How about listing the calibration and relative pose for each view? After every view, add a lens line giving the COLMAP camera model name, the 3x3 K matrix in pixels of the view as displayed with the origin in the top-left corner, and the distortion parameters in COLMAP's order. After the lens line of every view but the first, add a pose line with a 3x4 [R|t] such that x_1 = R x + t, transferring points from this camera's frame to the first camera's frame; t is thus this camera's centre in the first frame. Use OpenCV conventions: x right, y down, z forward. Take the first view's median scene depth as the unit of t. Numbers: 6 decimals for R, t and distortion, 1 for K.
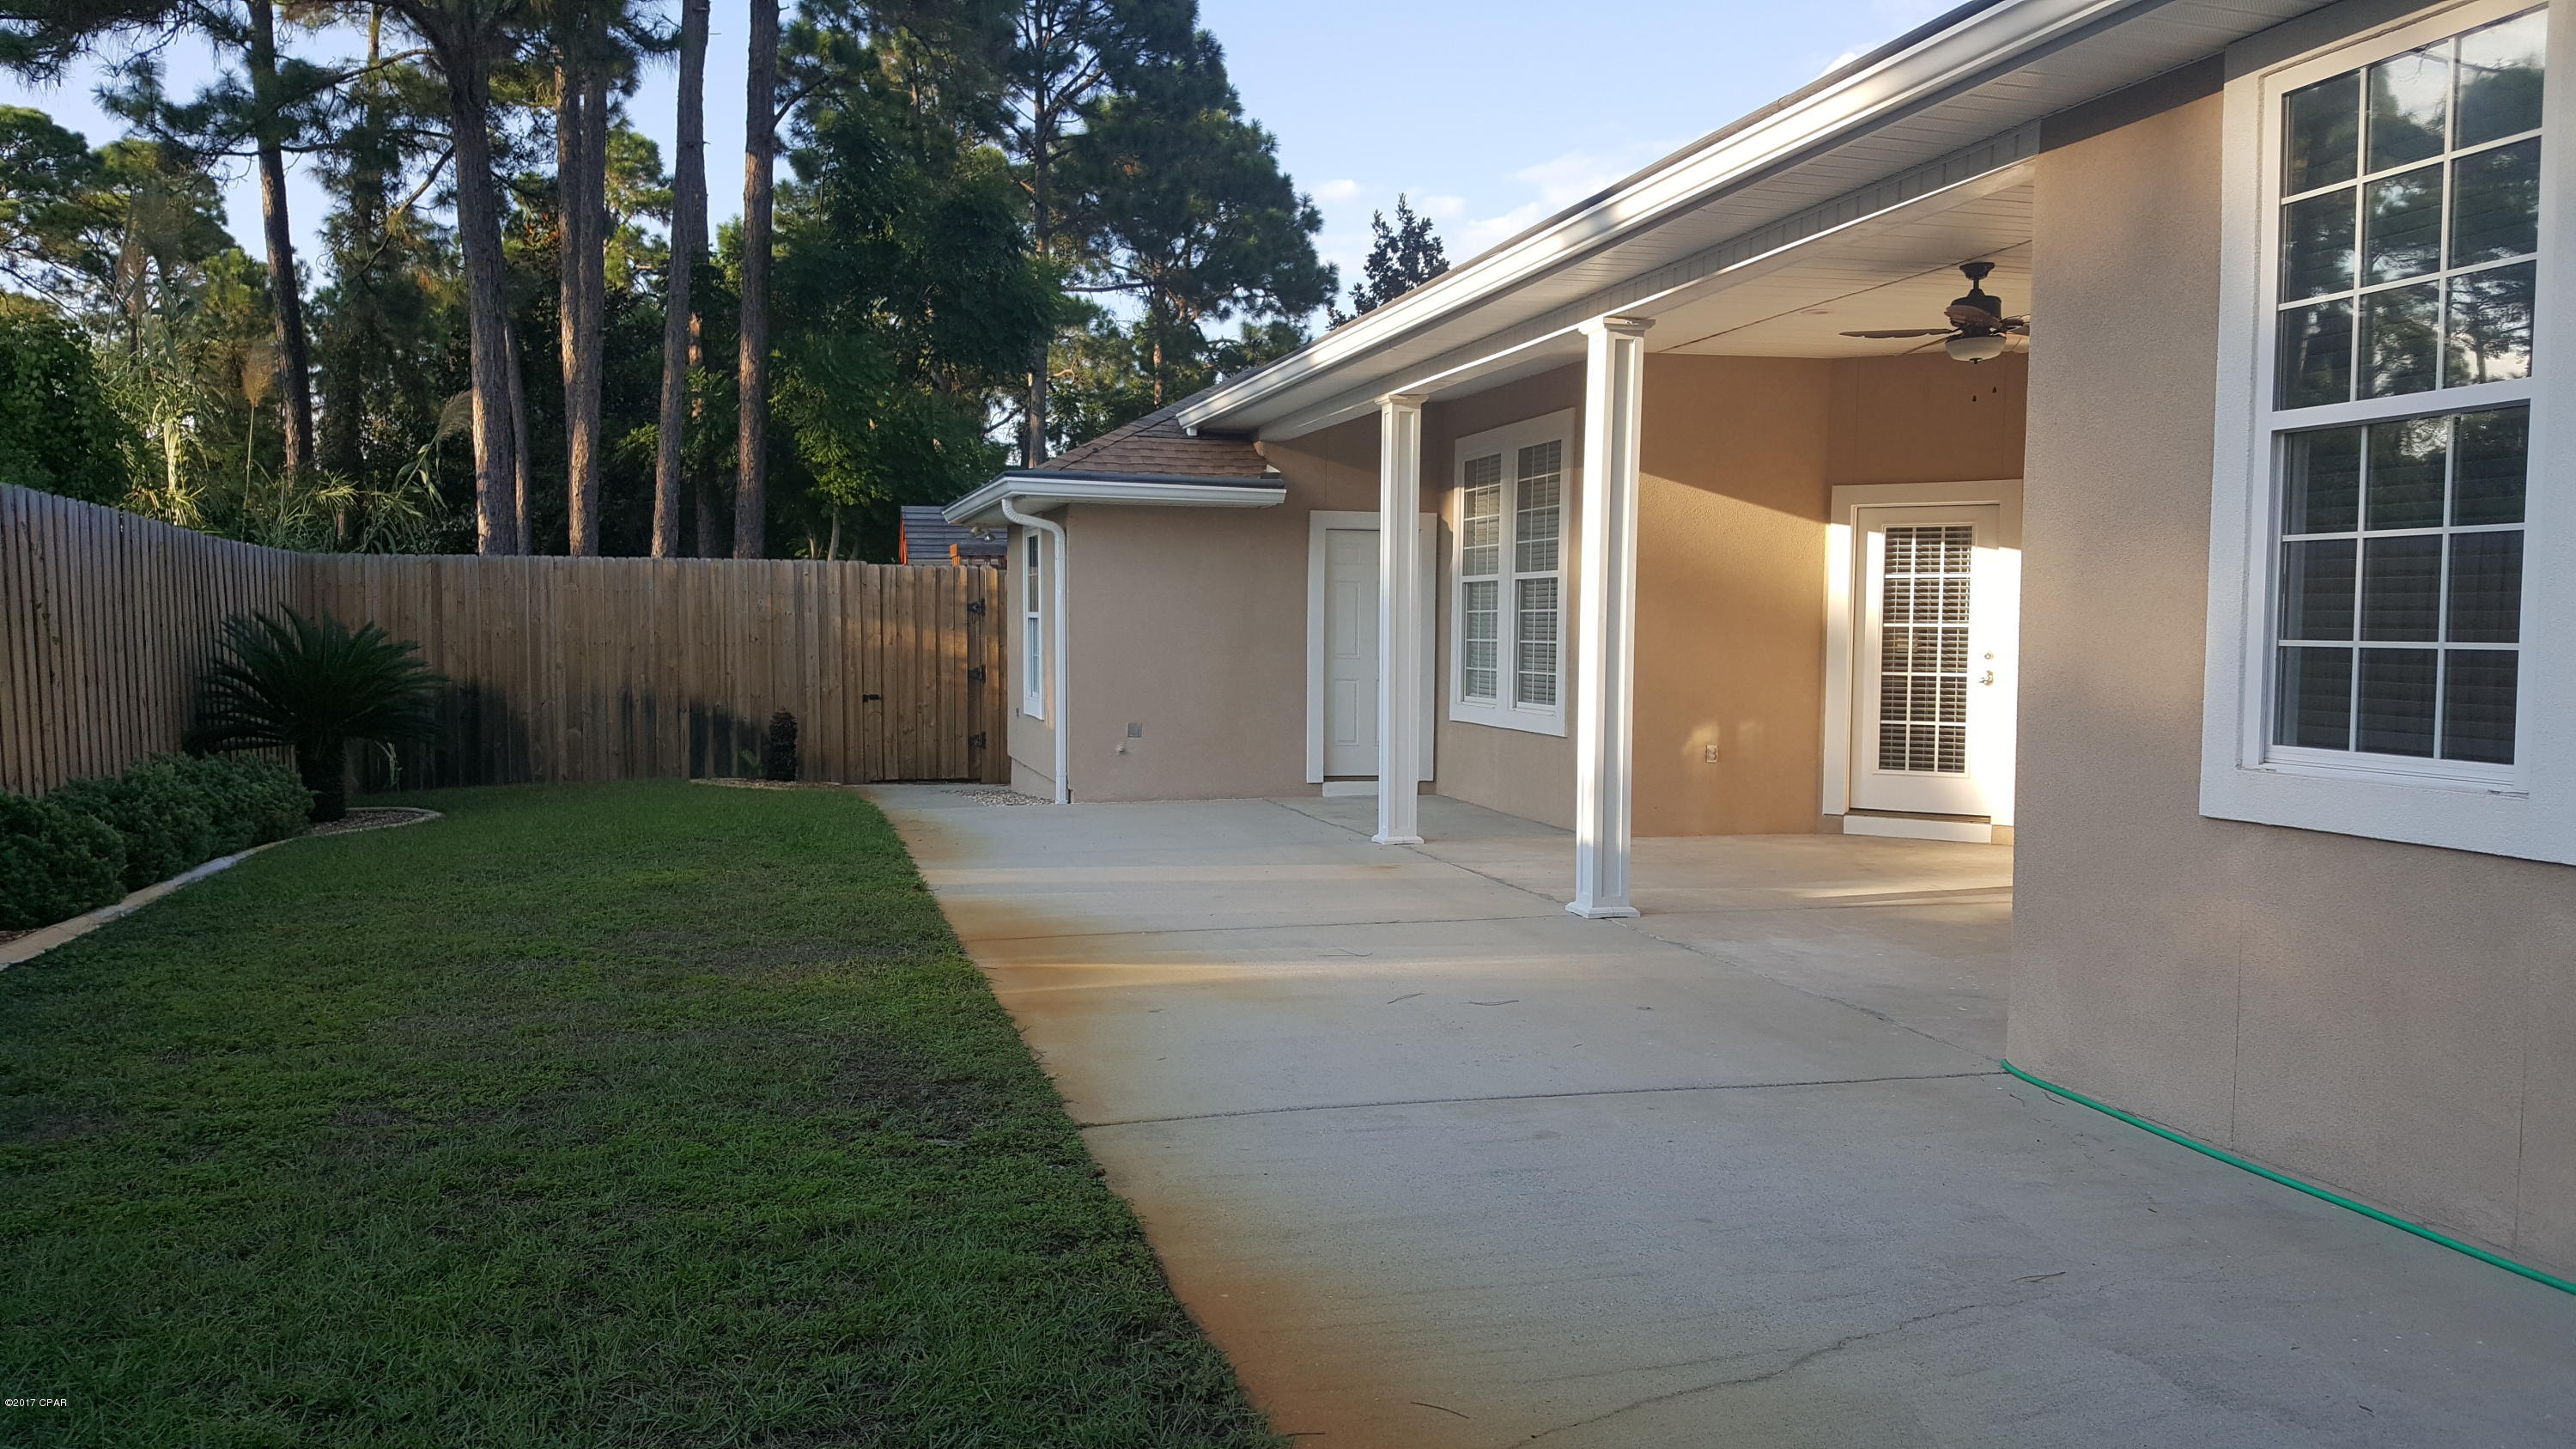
lens RADIAL K [[1876.0, 0, 1256.5], [0, 1876.0, 738.2], [0, 0, 1]] dist [0.183375, -0.377265]
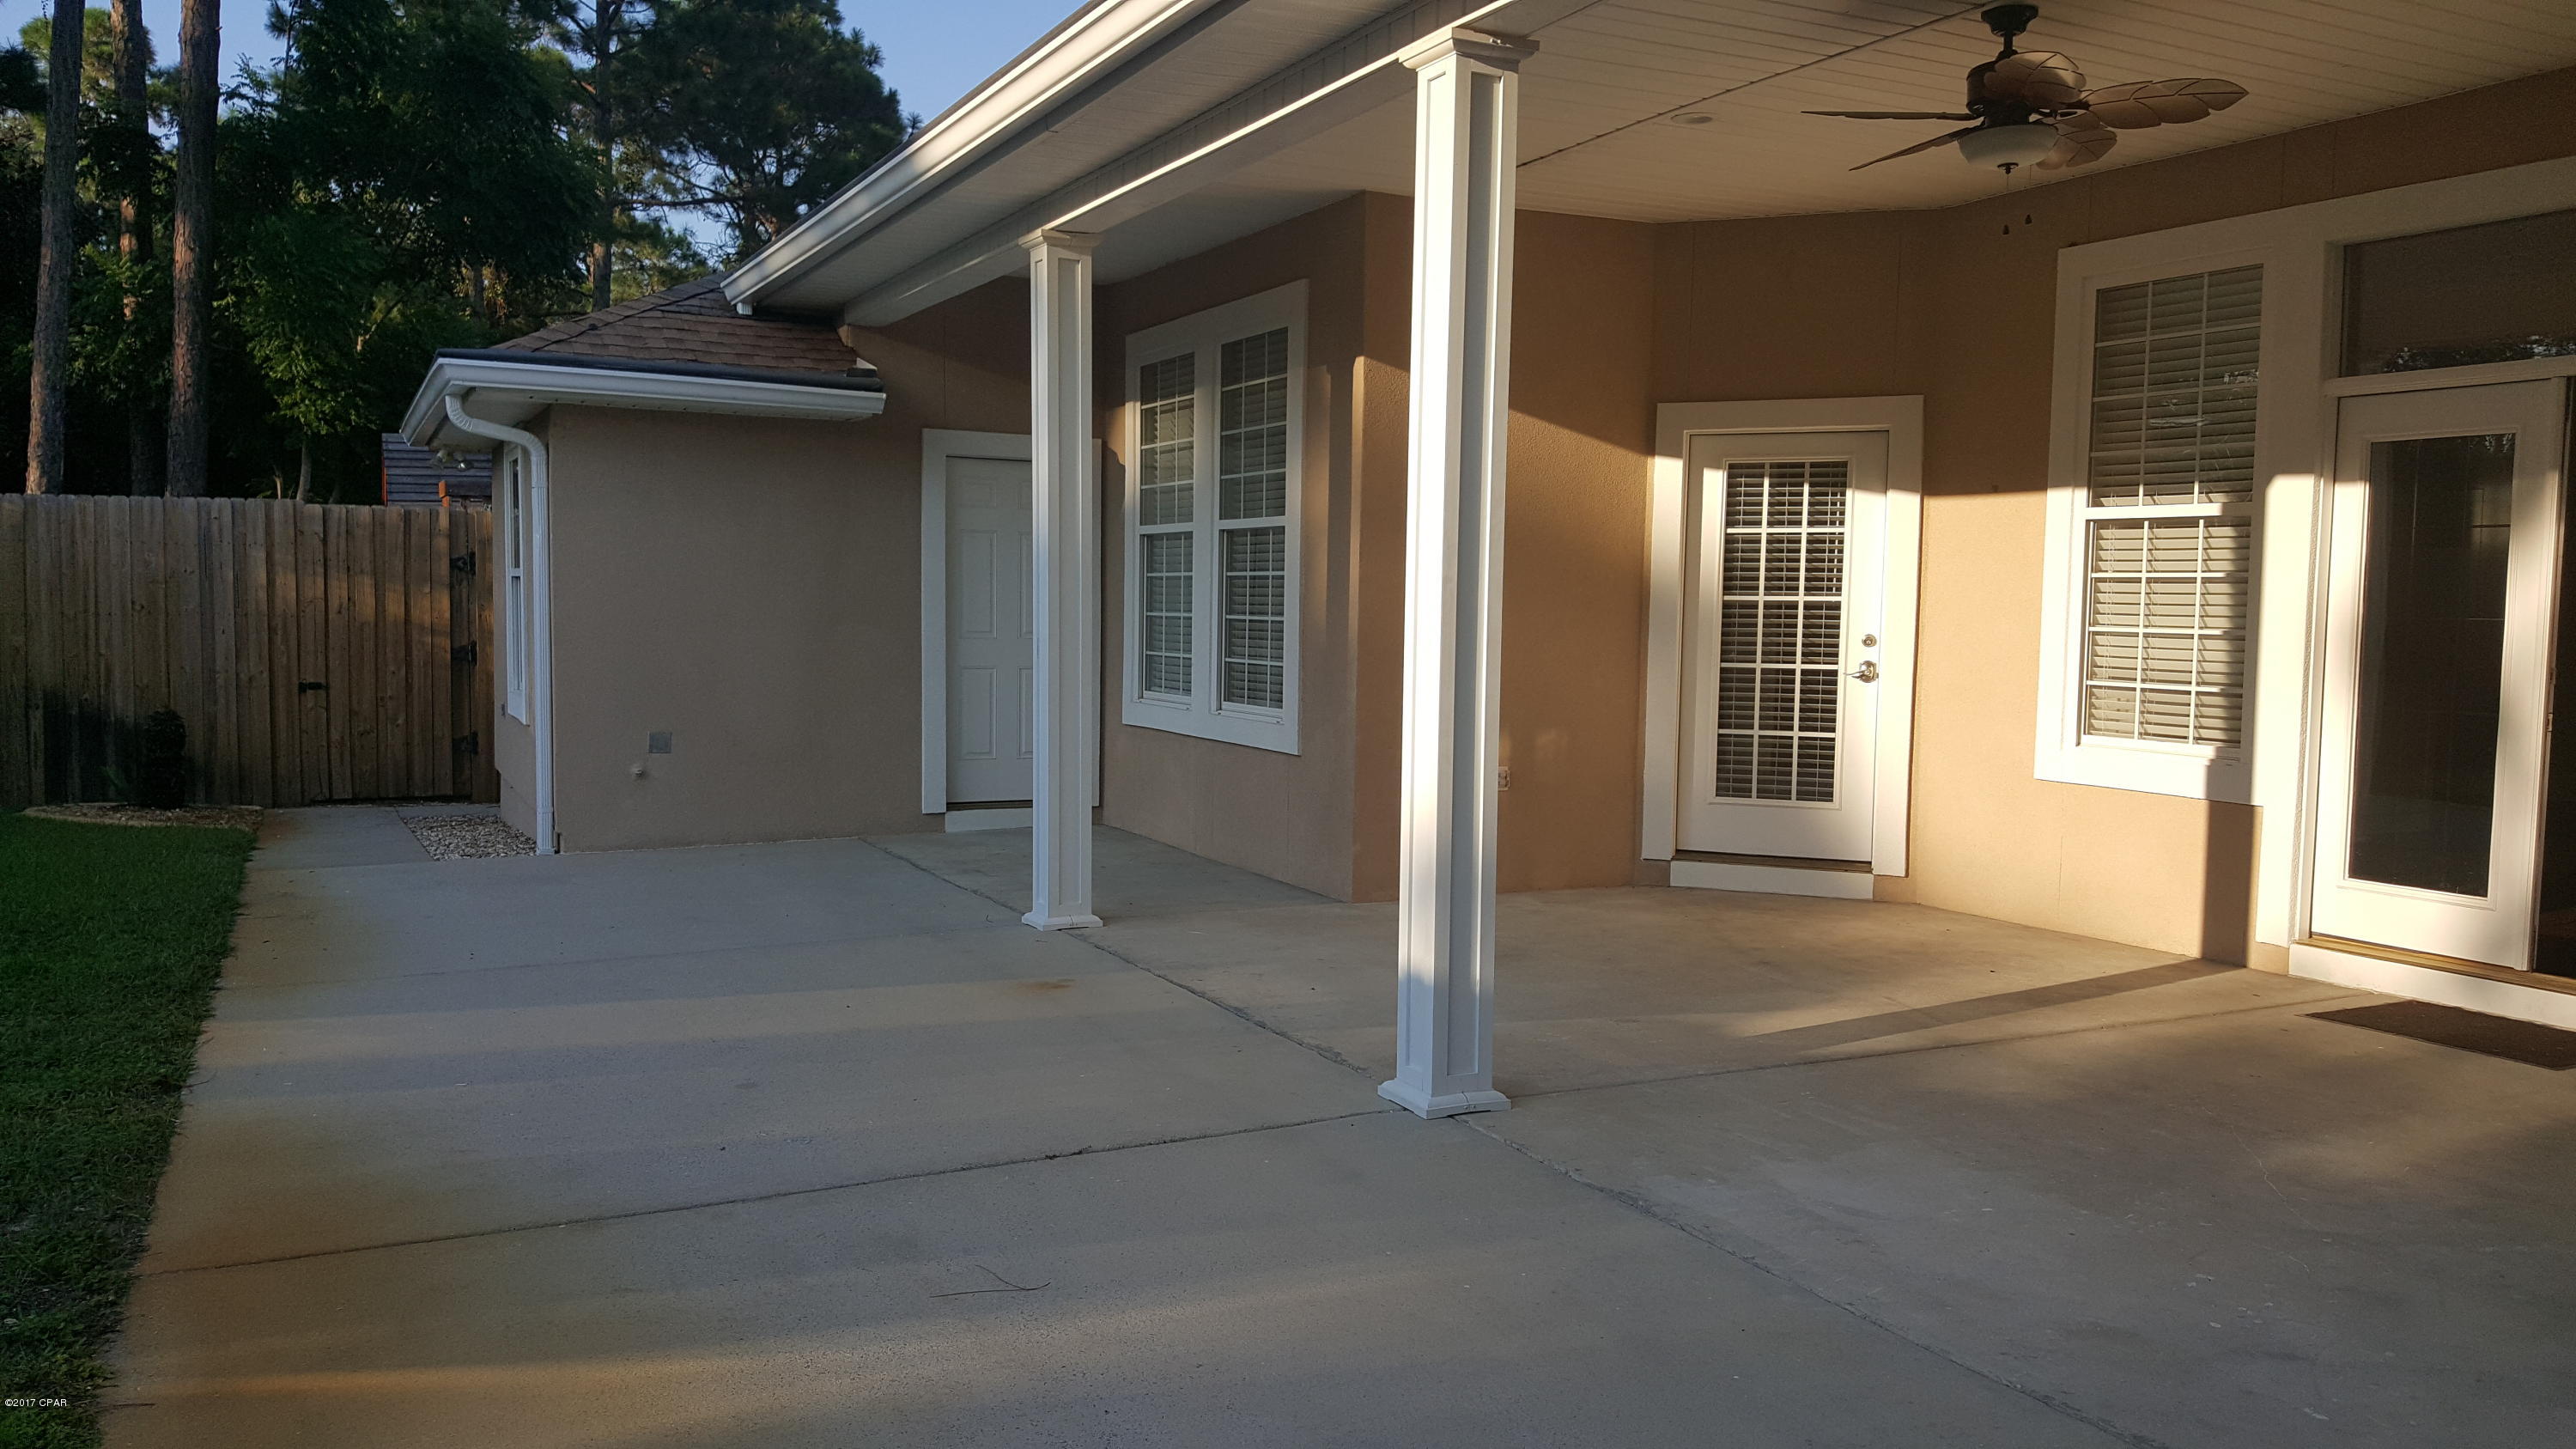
lens RADIAL K [[1876.0, 0, 1256.5], [0, 1876.0, 738.2], [0, 0, 1]] dist [0.183375, -0.377265]
pose [[0.980097, -0.008332, 0.198344, 0.009789], [0.005274, 0.999859, 0.015939, -0.015914], [-0.198449, -0.014576, 0.980003, 0.282093]]
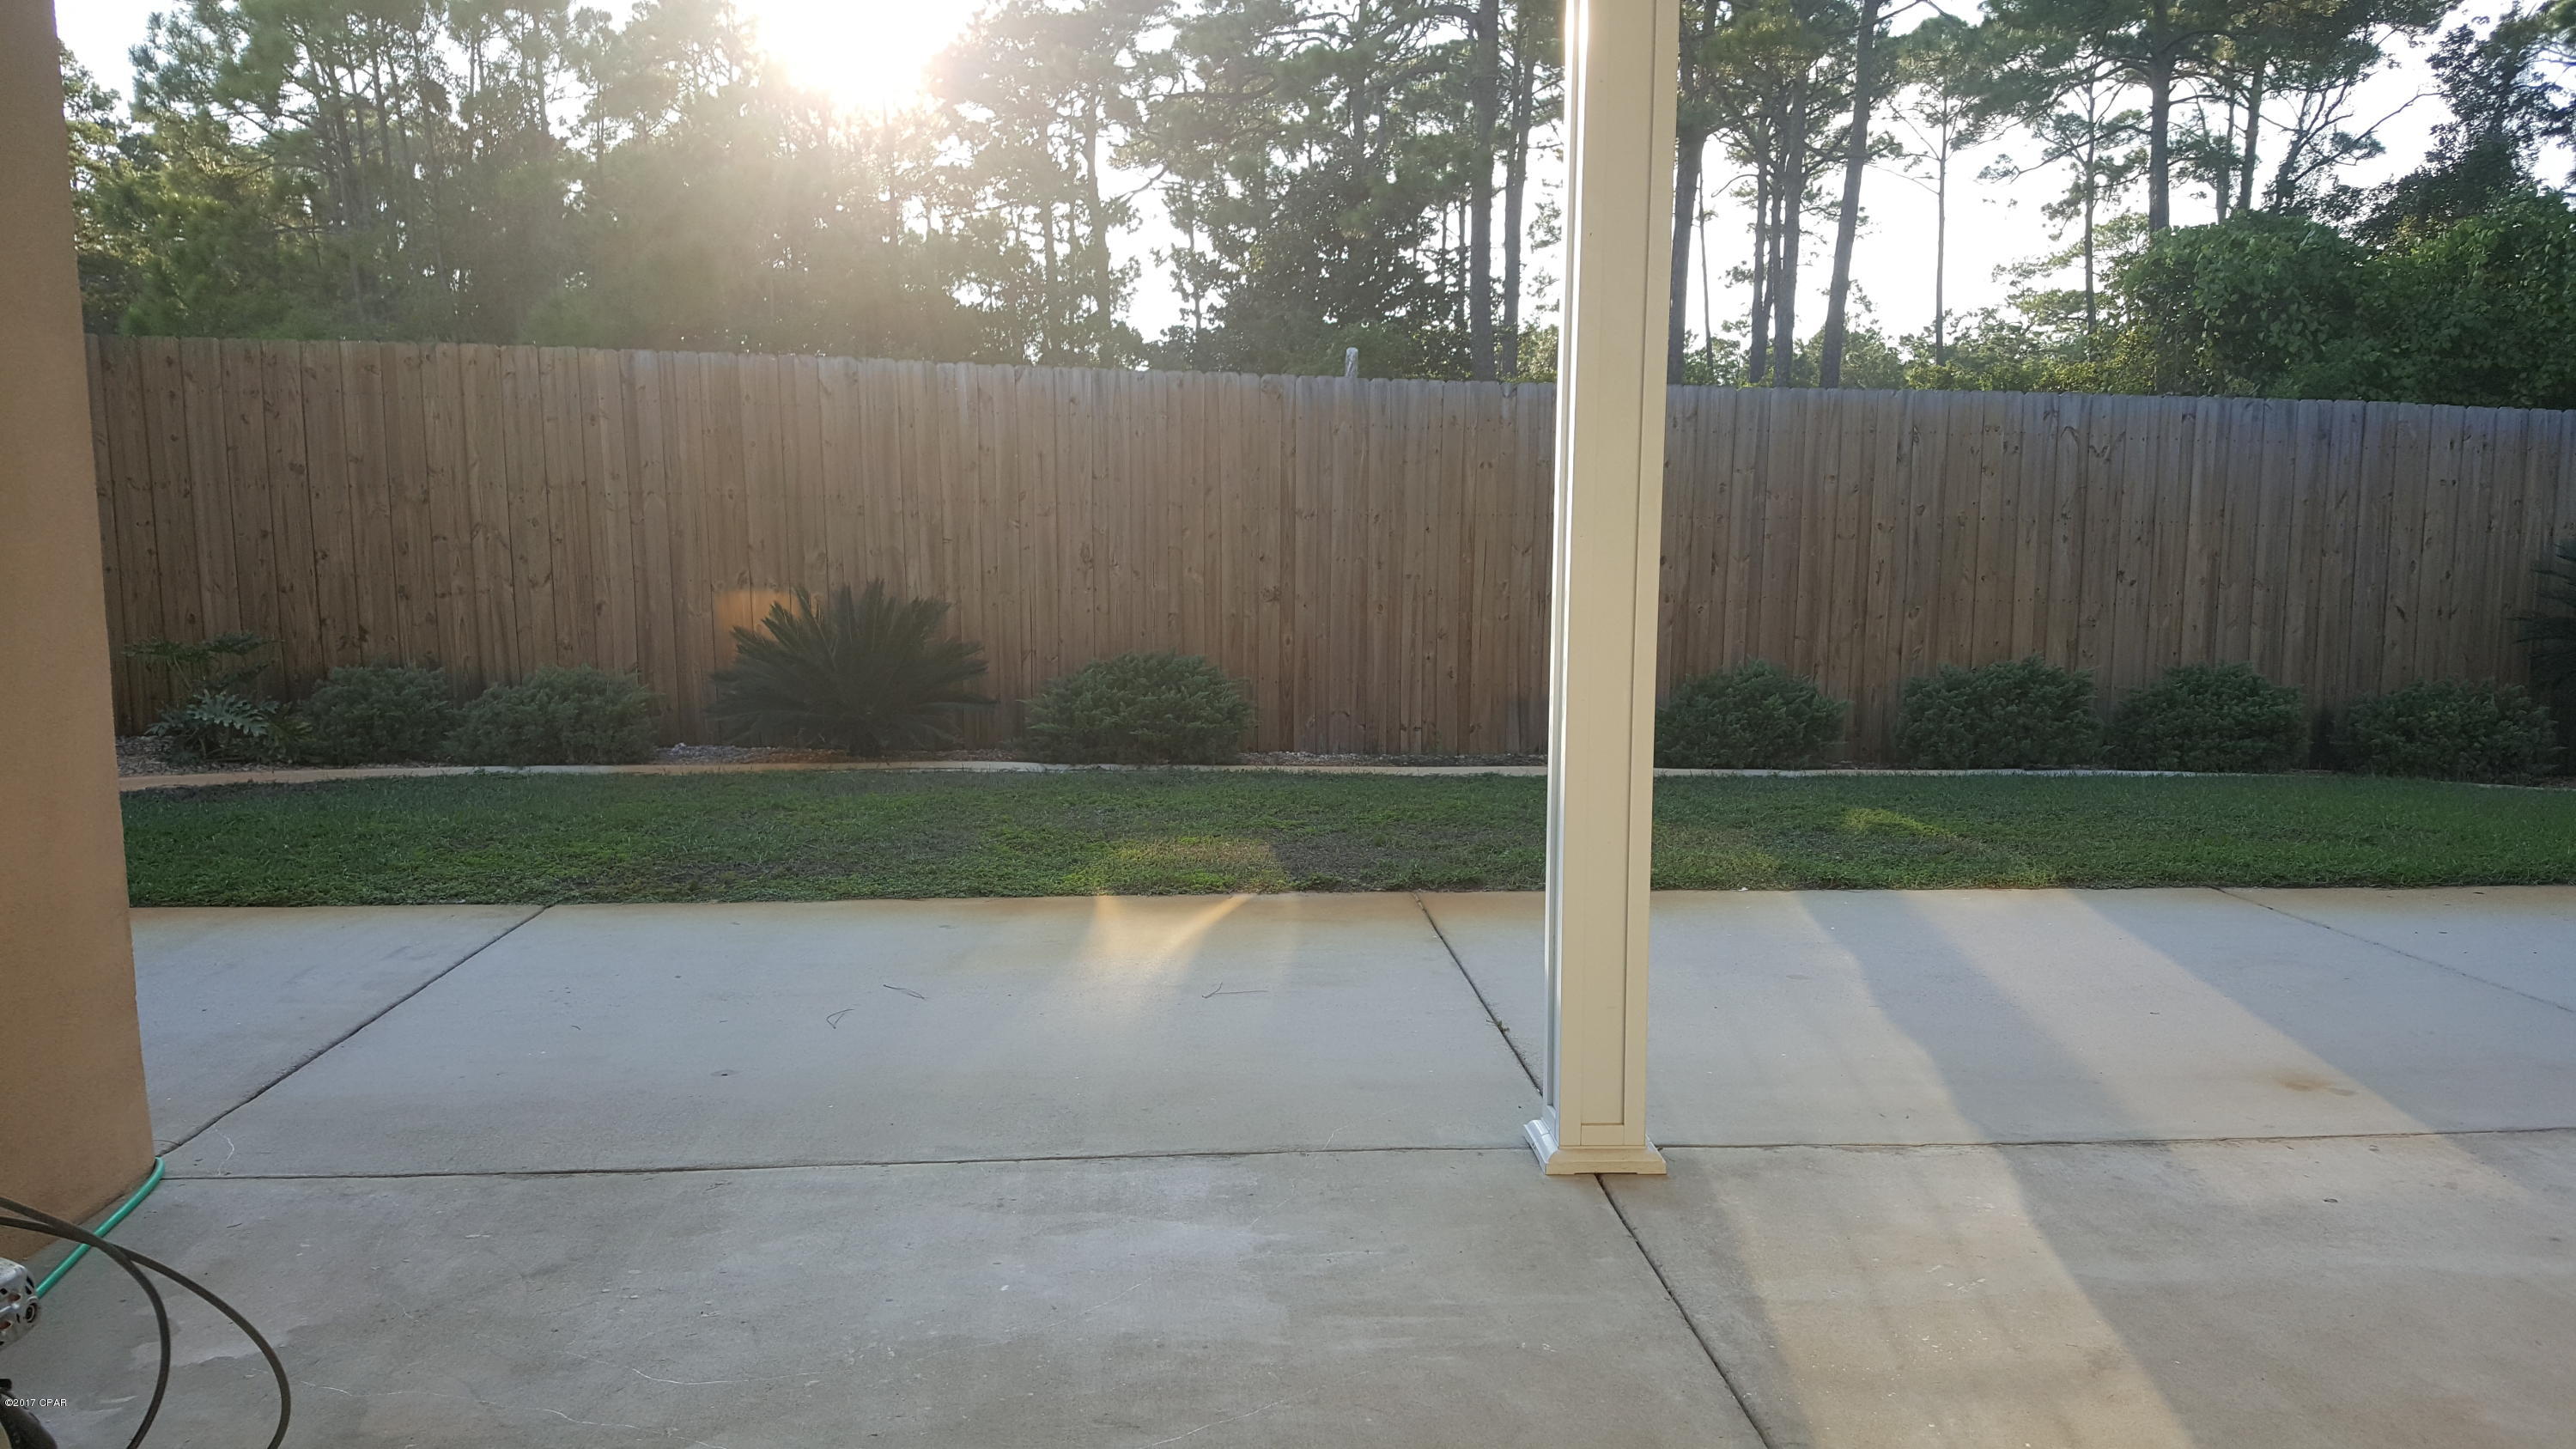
lens RADIAL K [[1966.3, 0, 1288.0], [0, 1966.3, 724.5], [0, 0, 1]] dist [0.004010, -0.090334]
pose [[-0.170556, 0.101361, -0.980121, 0.483685], [-0.064385, 0.991423, 0.113734, -0.043363], [0.983242, 0.082503, -0.162567, 0.679428]]
